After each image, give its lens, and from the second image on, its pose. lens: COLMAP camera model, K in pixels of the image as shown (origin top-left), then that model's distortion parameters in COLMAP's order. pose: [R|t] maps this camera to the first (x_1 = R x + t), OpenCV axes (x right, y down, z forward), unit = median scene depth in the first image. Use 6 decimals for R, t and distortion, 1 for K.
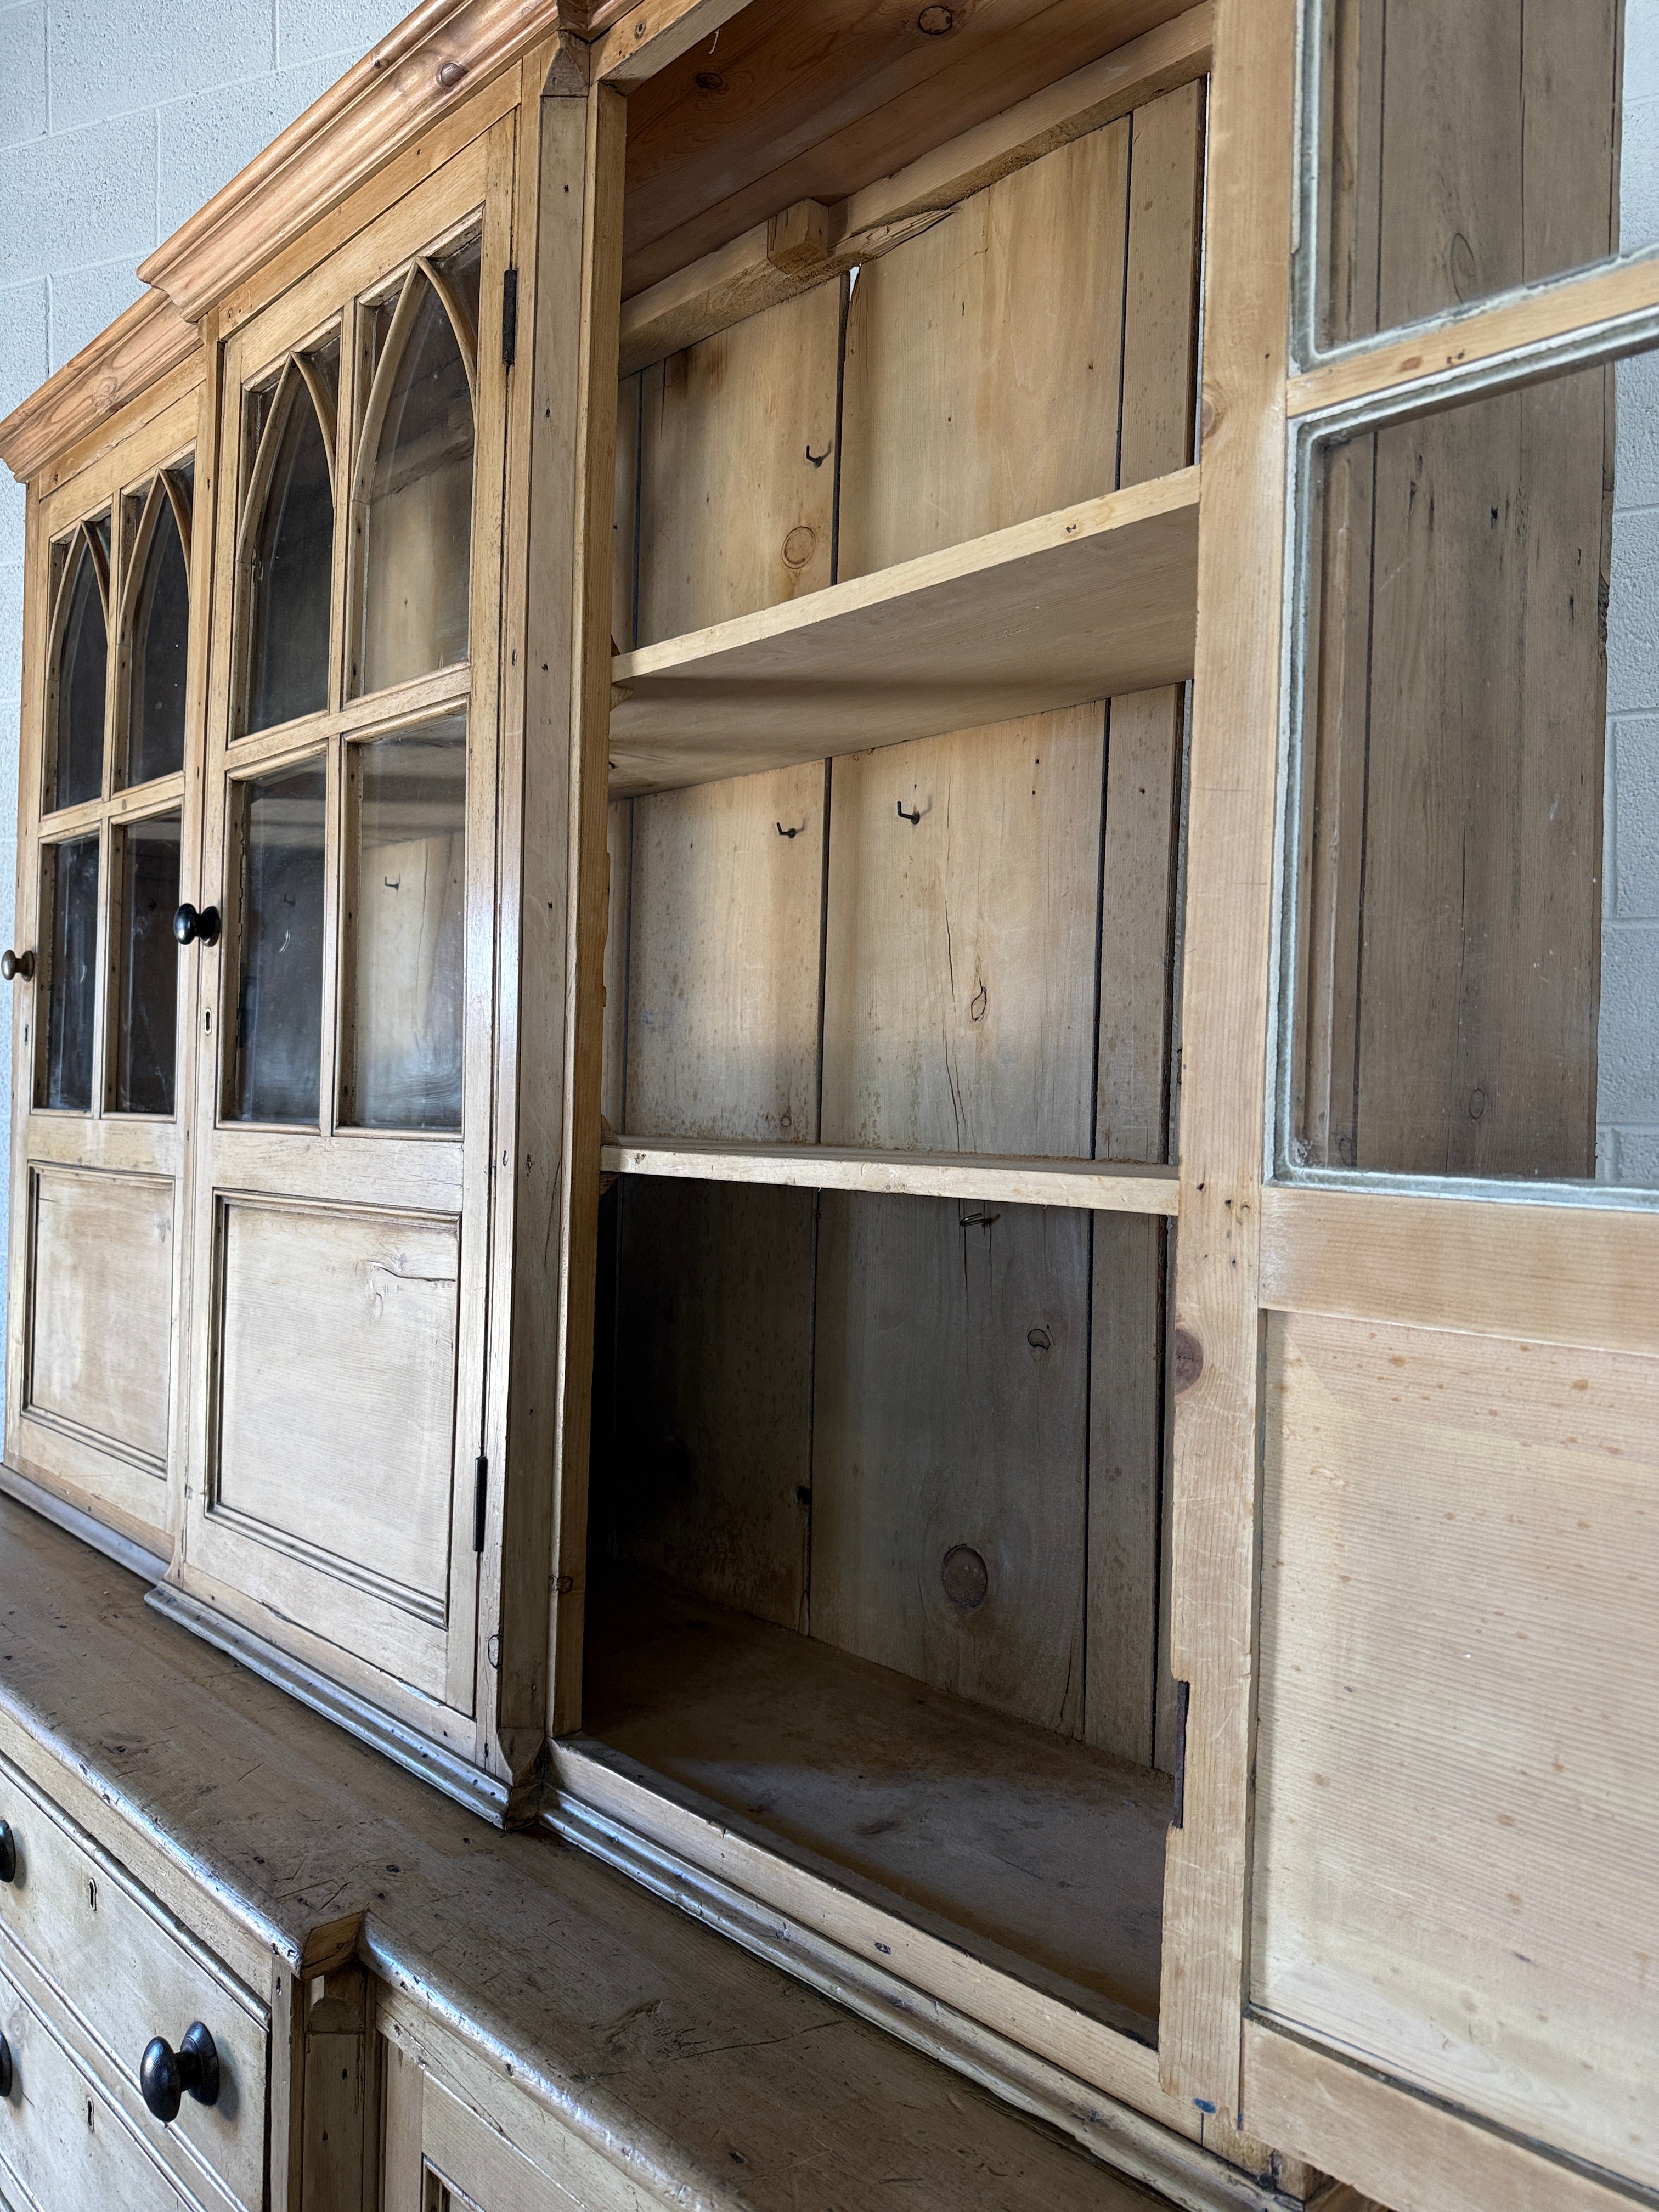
lens RADIAL K [[1568.4, 0, 829.4], [0, 1568.4, 1100.8], [0, 0, 1]] dist [0.028640, -0.035384]
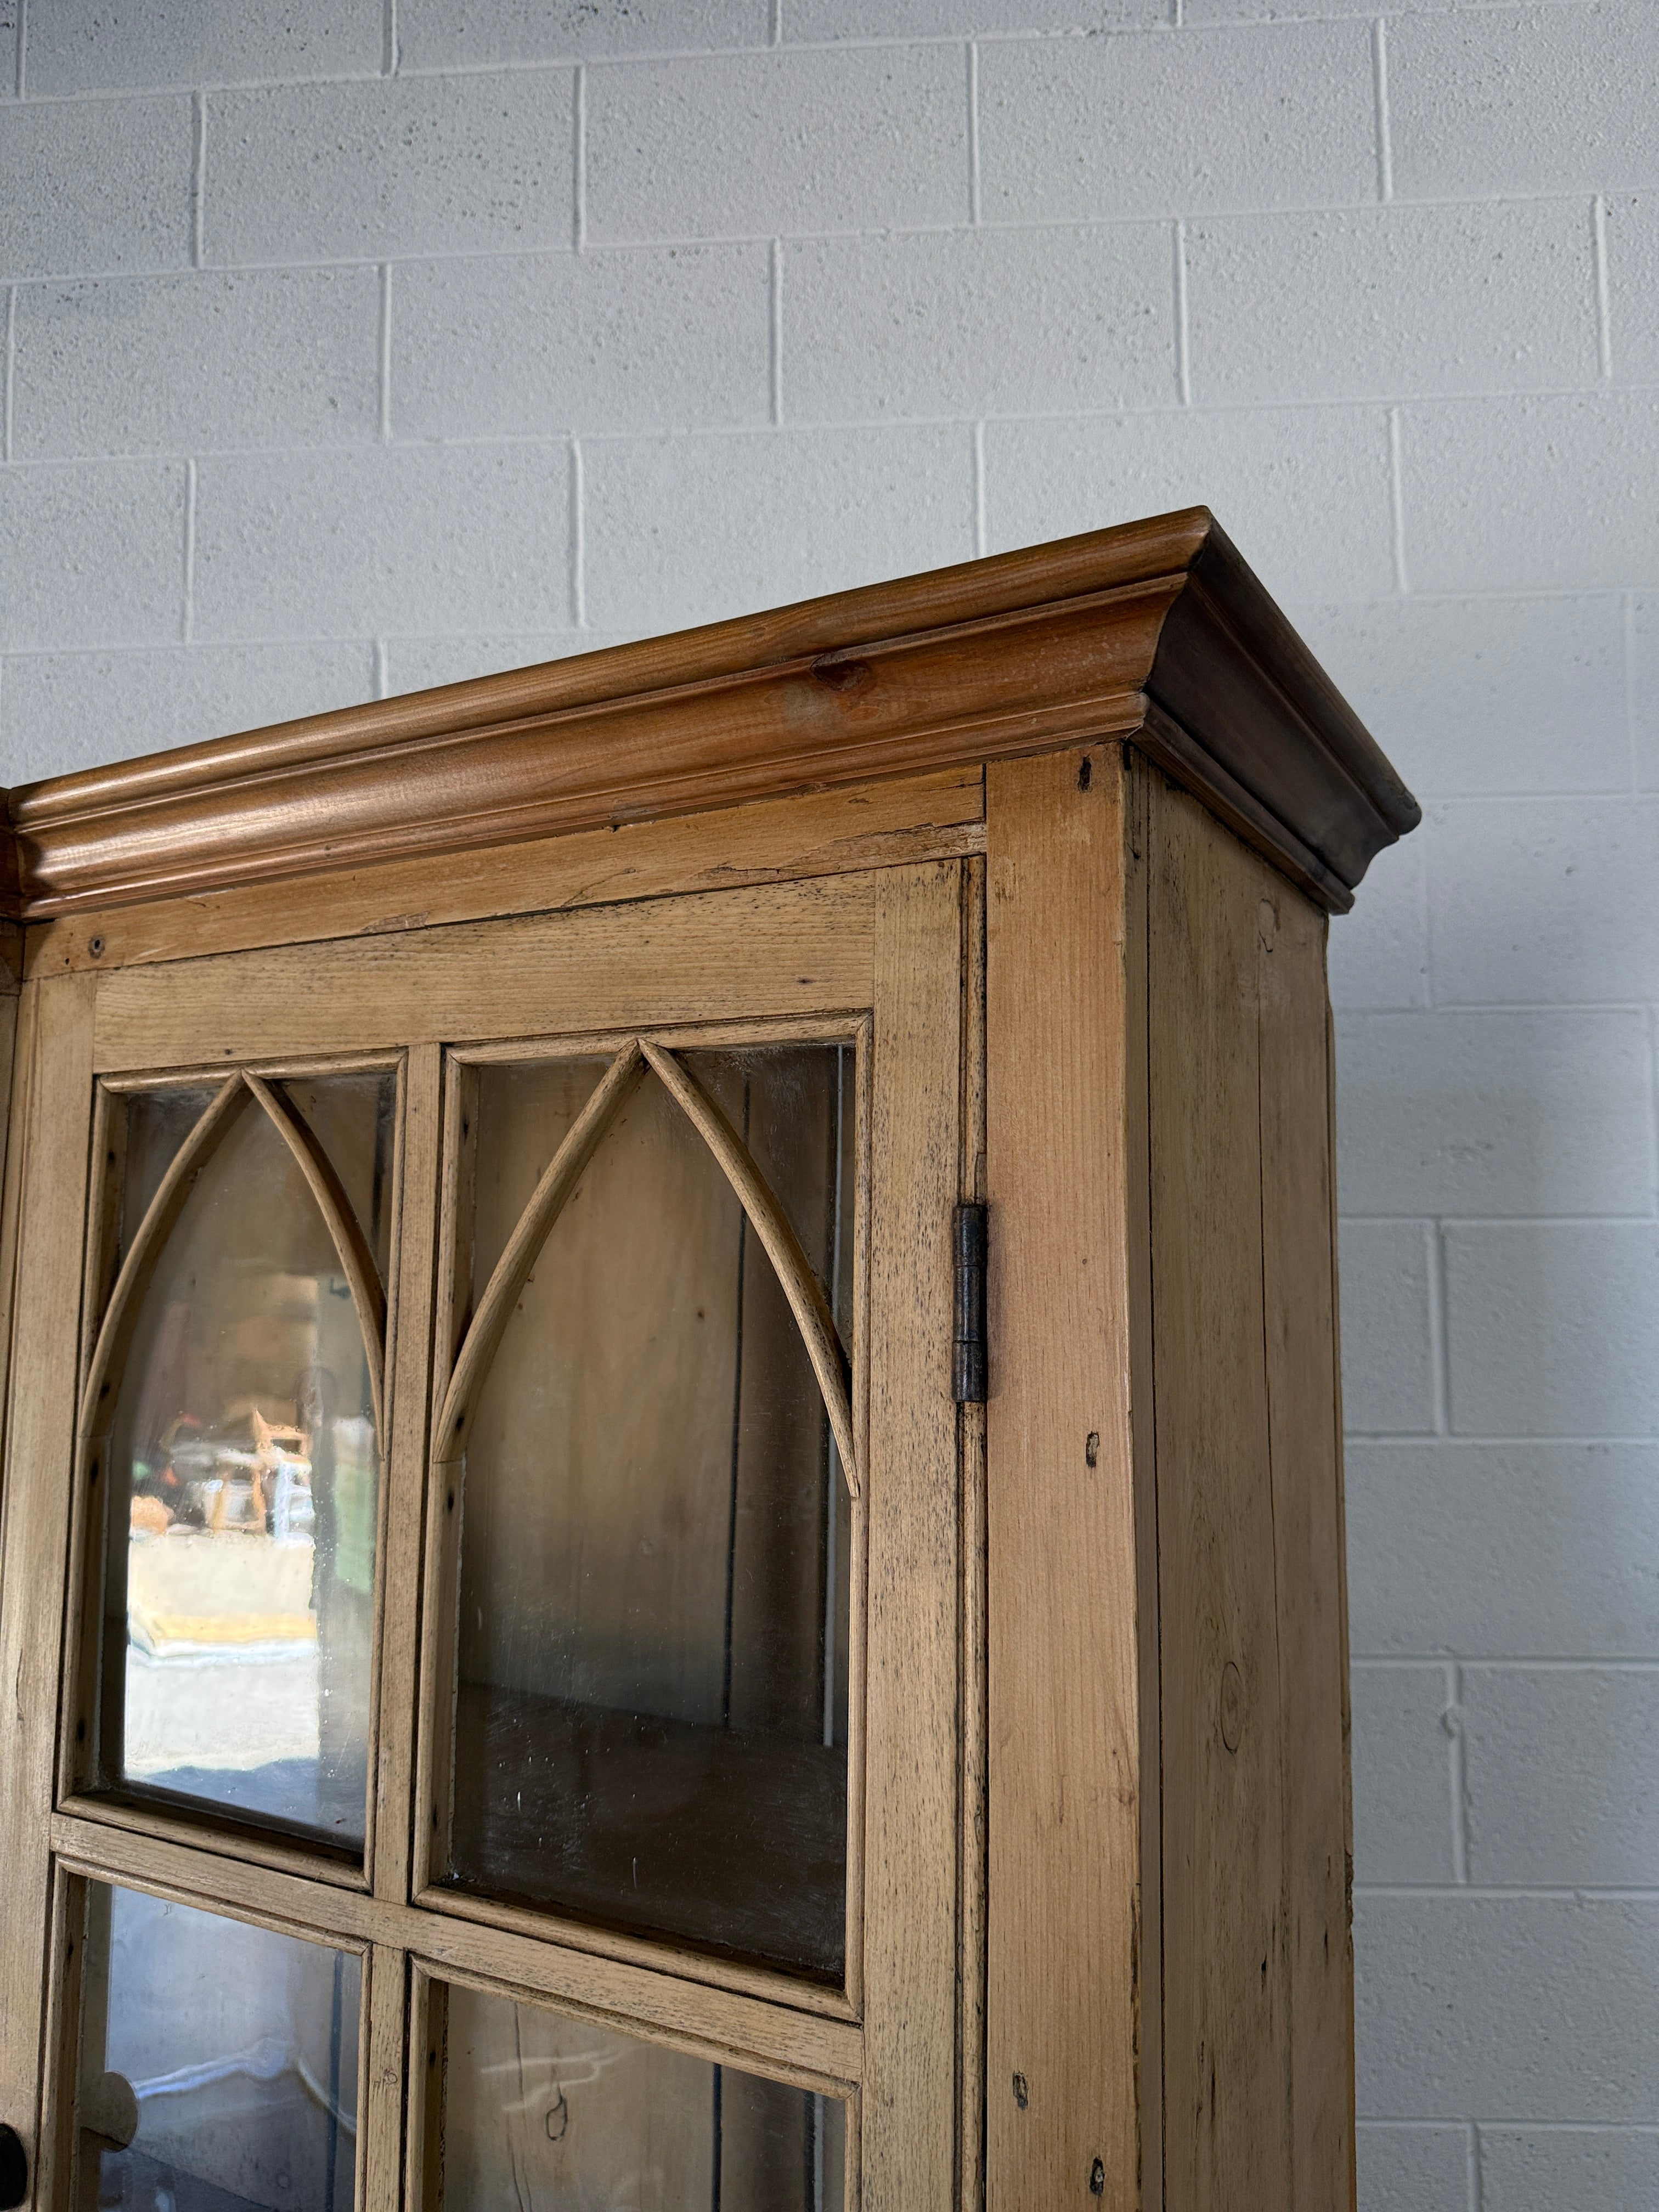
lens RADIAL K [[1594.2, 0, 826.5], [0, 1594.2, 1114.0], [0, 0, 1]] dist [-0.001769, -0.006751]
pose [[0.959248, 0.015344, 0.282148, -0.002508], [0.012258, 0.995325, -0.095802, -0.462861], [-0.282299, 0.095357, 0.954576, 0.183985]]
